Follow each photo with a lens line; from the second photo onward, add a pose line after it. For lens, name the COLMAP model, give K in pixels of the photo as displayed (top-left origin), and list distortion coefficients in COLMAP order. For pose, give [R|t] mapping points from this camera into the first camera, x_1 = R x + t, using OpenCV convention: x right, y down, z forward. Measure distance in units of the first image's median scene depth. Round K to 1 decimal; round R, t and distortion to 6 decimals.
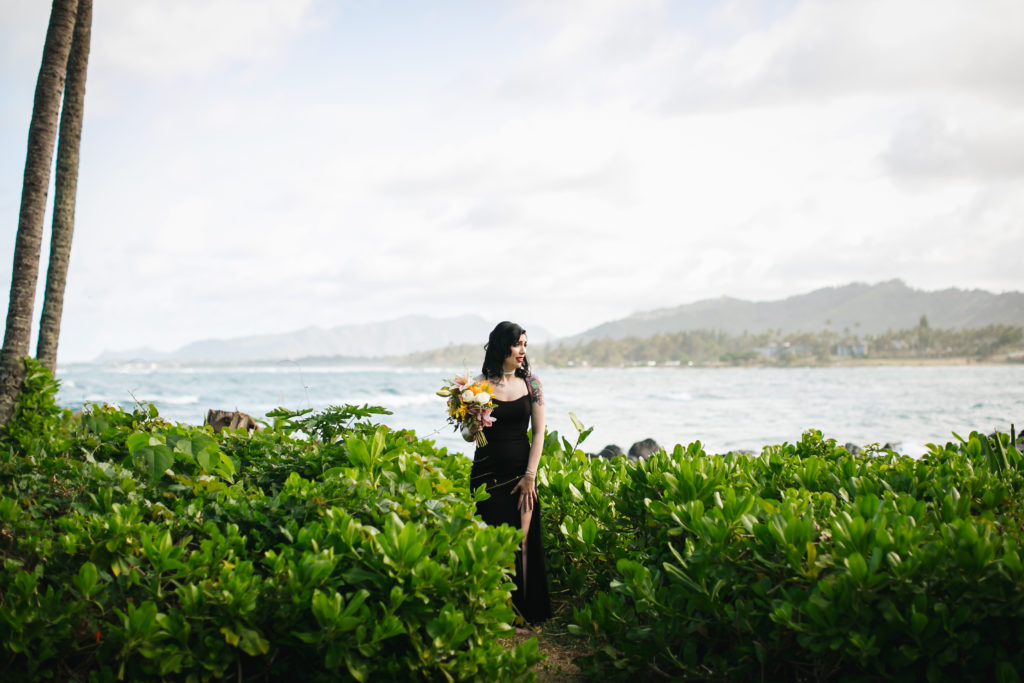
lens RADIAL K [[1468.4, 0, 513.2], [0, 1468.4, 340.6], [0, 0, 1]] dist [-0.296469, 0.000000]
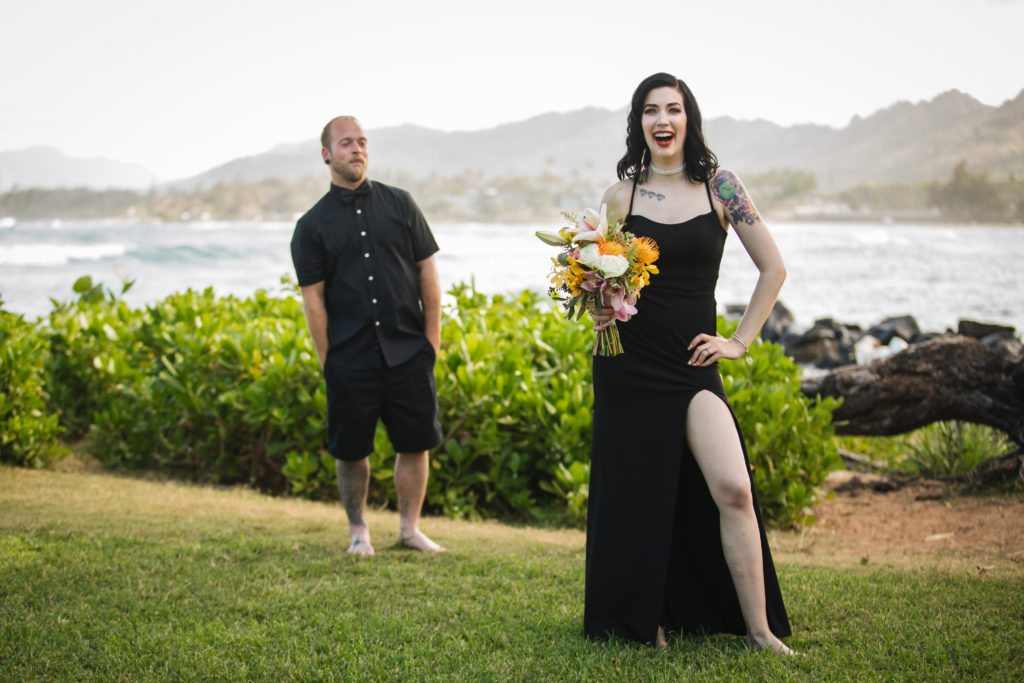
lens RADIAL K [[2134.7, 0, 511.8], [0, 2134.7, 341.5], [0, 0, 1]] dist [-0.315643, 0.000000]
pose [[0.981984, -0.001802, 0.188956, 0.040261], [-0.012216, 0.997257, 0.072999, -0.012687], [-0.188570, -0.073992, 0.979268, -0.674114]]
